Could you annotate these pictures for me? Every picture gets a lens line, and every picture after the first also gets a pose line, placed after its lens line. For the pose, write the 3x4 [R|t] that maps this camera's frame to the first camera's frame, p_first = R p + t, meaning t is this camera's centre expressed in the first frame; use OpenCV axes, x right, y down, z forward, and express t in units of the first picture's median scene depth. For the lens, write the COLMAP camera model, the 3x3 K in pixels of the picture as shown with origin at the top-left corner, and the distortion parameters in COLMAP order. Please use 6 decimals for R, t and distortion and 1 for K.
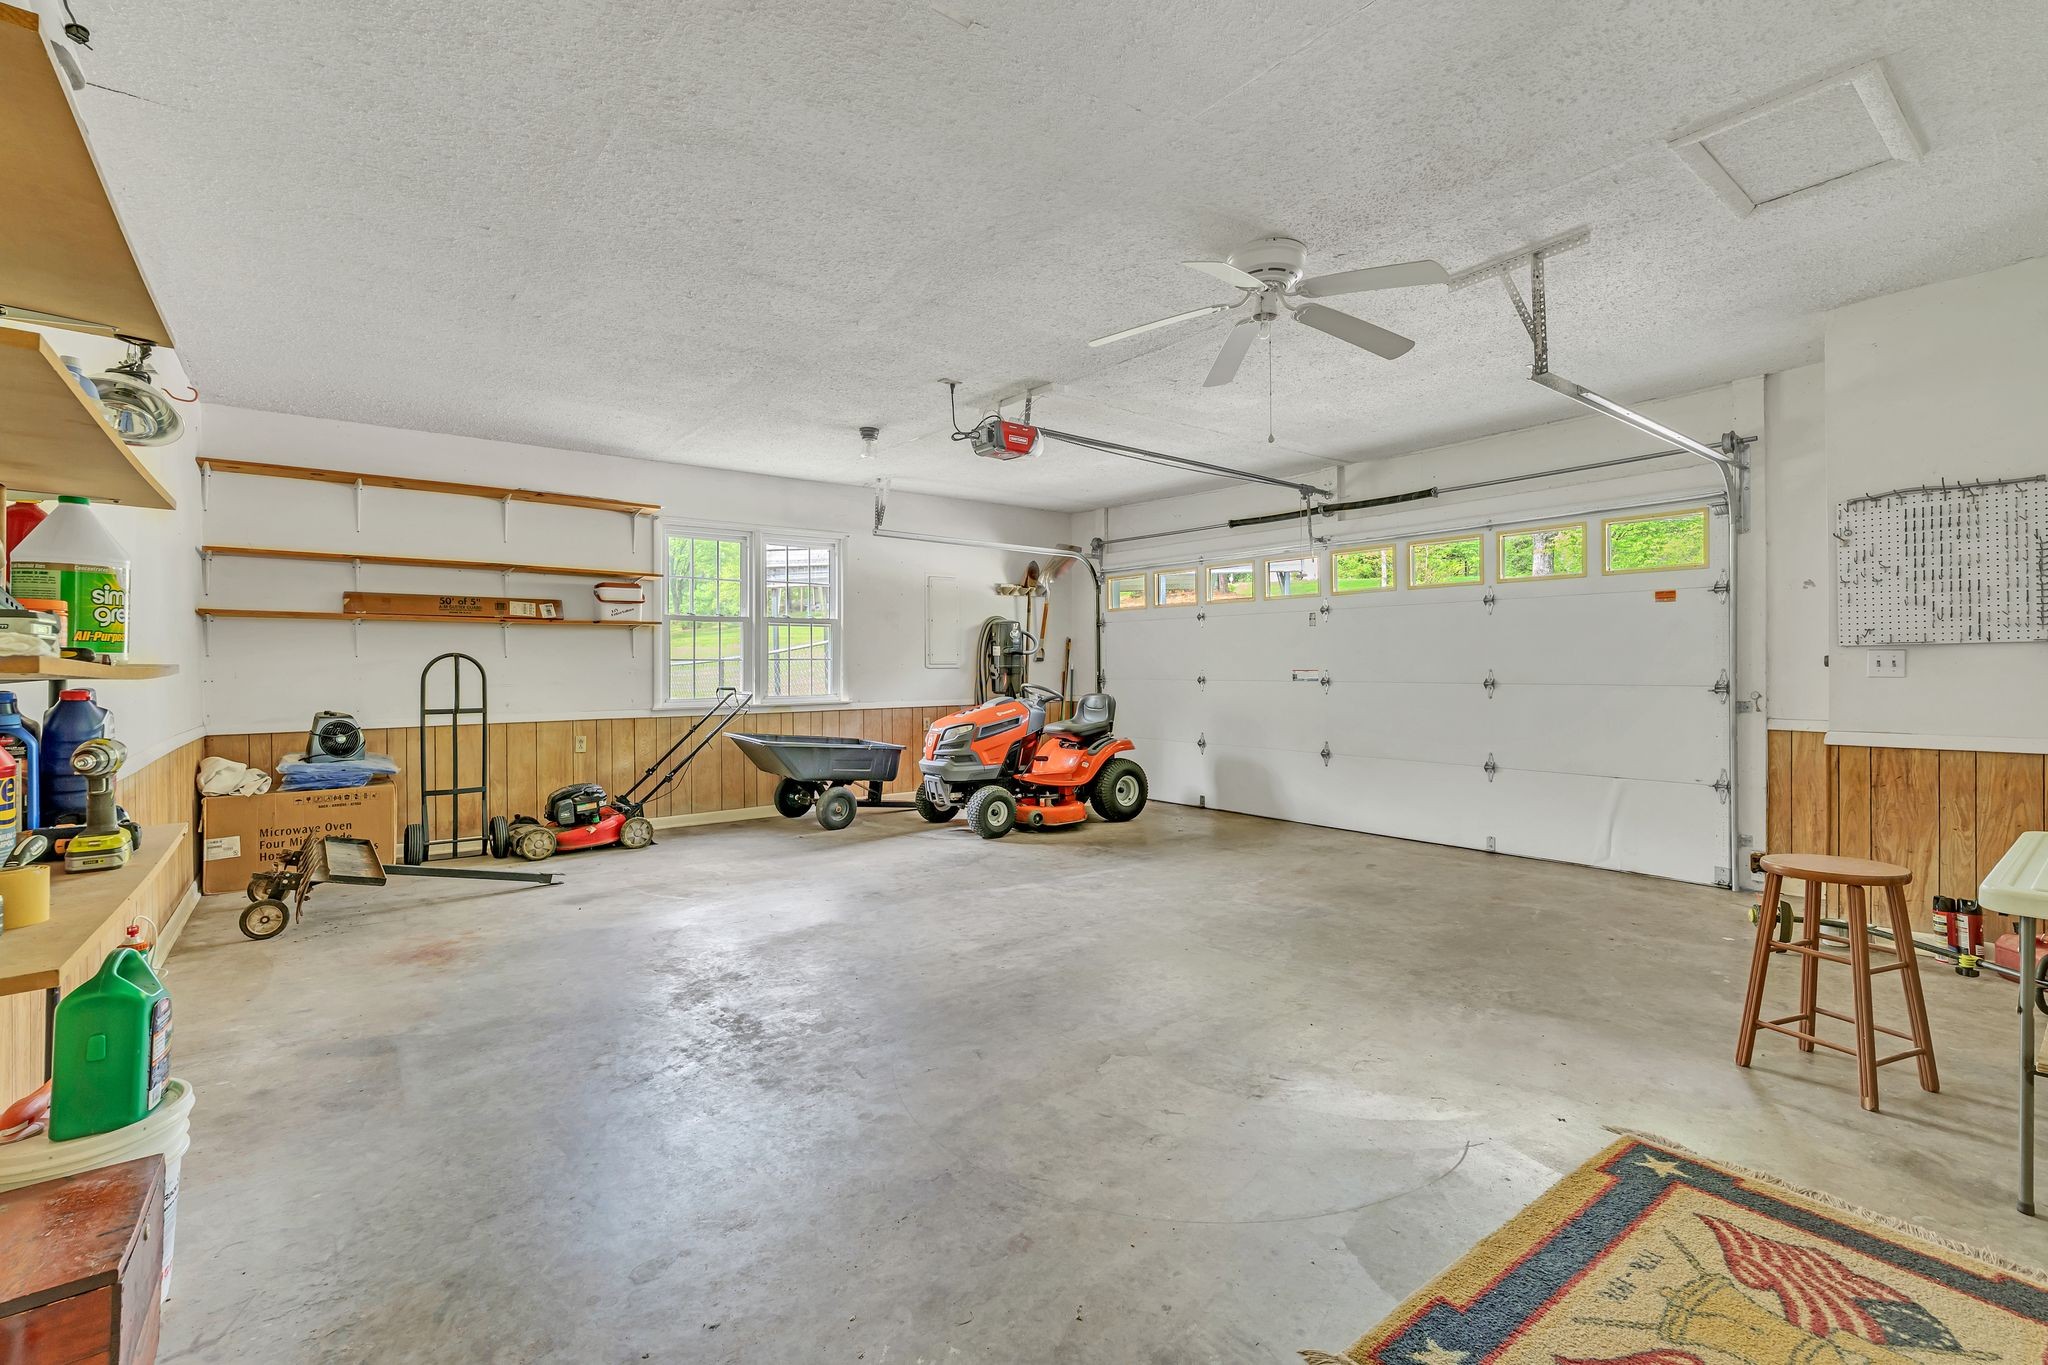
lens RADIAL K [[913.9, 0, 1030.0], [0, 913.9, 677.0], [0, 0, 1]] dist [-0.012311, 0.002565]
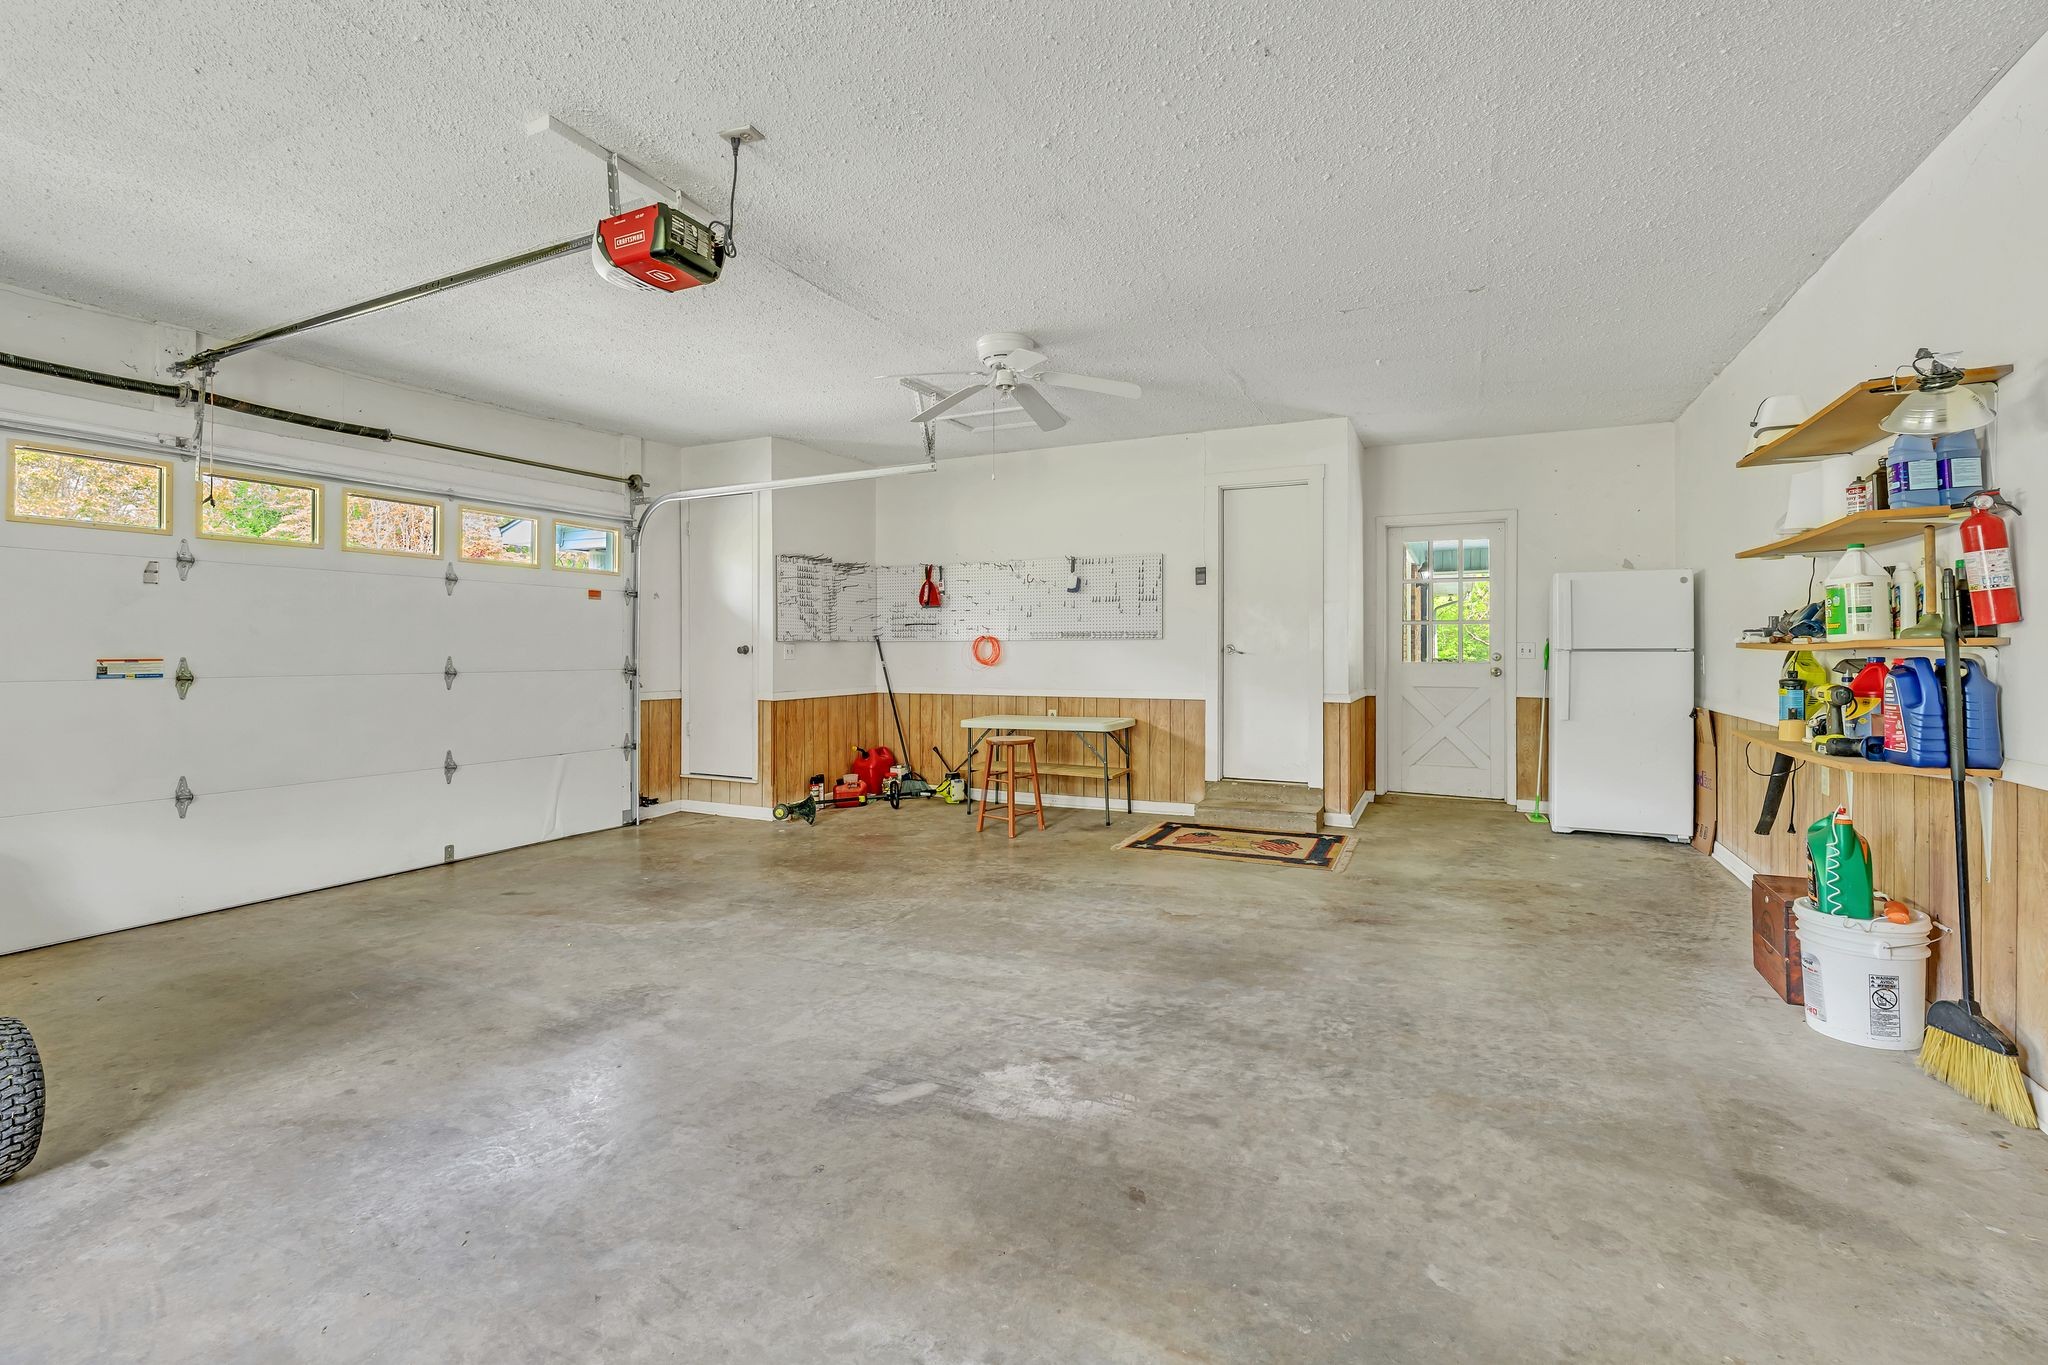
lens RADIAL K [[913.9, 0, 1027.7], [0, 913.9, 646.9], [0, 0, 1]] dist [-0.012311, 0.002565]
pose [[-0.448297, 0.013830, 0.893778, -0.820367], [0.014772, 0.999858, -0.008061, -0.003865], [-0.893763, 0.009589, -0.448438, 1.365384]]
